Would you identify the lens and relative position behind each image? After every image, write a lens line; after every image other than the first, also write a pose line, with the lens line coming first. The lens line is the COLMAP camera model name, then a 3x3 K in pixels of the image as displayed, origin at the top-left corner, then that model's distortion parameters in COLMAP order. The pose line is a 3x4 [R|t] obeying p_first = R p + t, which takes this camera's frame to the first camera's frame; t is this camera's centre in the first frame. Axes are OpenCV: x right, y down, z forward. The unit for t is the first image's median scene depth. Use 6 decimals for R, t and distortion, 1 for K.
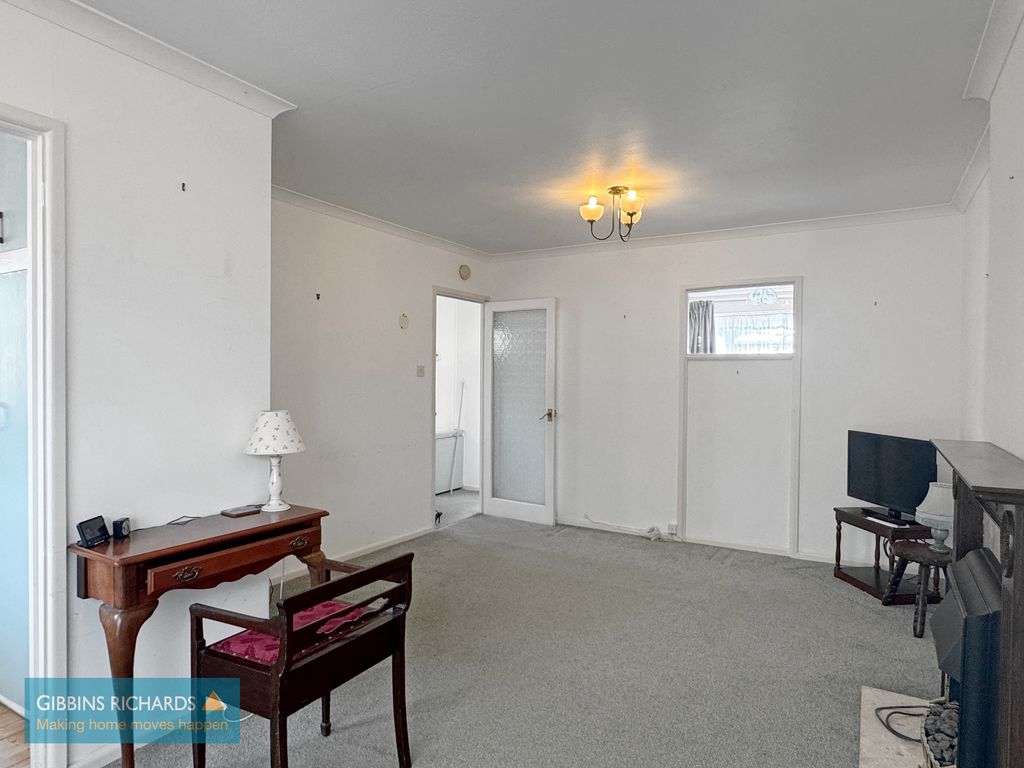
lens RADIAL K [[597.9, 0, 512.0], [0, 597.9, 384.0], [0, 0, 1]] dist [0.004062, 0.000127]
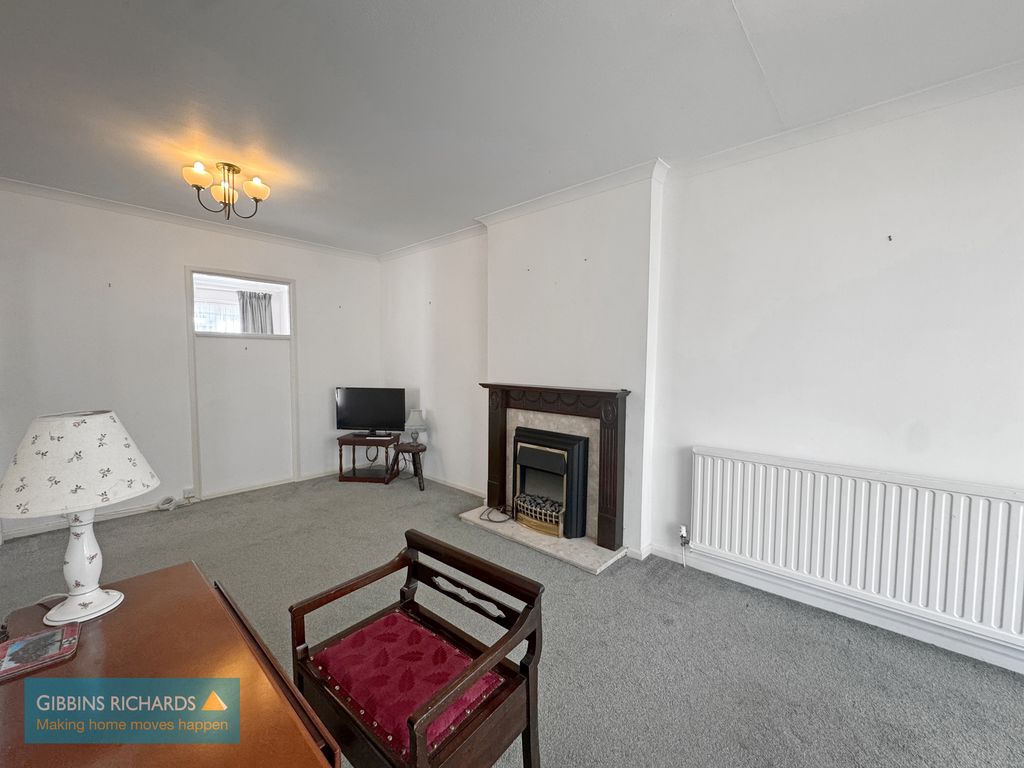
lens RADIAL K [[403.7, 0, 512.0], [0, 403.7, 384.0], [0, 0, 1]] dist [-0.024299, -0.000035]
pose [[0.175258, -0.066013, 0.982307, -0.385020], [-0.003087, 0.997708, 0.067599, -0.004583], [-0.984518, -0.014880, 0.174652, 0.367984]]
